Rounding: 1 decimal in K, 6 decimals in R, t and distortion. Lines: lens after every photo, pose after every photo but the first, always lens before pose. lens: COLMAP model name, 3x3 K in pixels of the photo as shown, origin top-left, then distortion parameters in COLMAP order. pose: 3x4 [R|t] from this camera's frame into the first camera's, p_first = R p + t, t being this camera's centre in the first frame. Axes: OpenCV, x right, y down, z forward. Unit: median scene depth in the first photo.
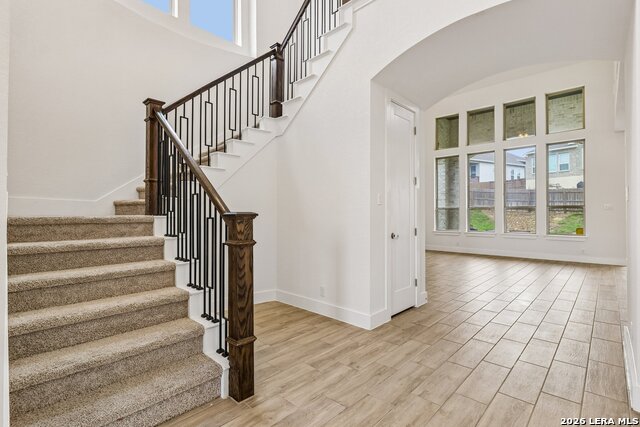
lens RADIAL K [[304.0, 0, 318.7], [0, 304.0, 213.7], [0, 0, 1]] dist [-0.000081, -0.000078]
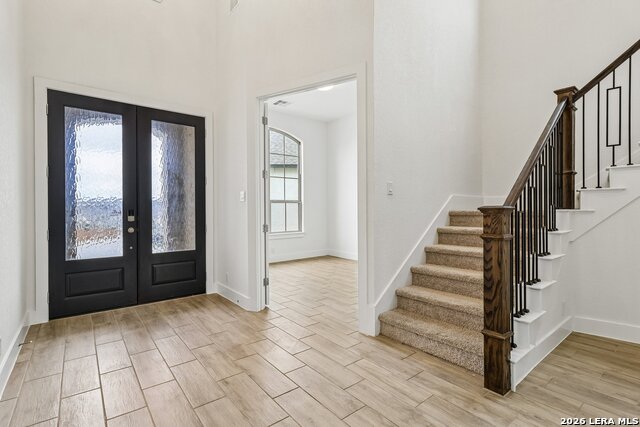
lens RADIAL K [[304.0, 0, 319.0], [0, 304.0, 213.3], [0, 0, 1]] dist [-0.000081, -0.000078]
pose [[-0.146783, 0.009098, -0.989127, 0.833054], [0.012906, 0.999890, 0.007282, 0.004005], [0.989085, -0.011696, -0.146884, 0.581577]]
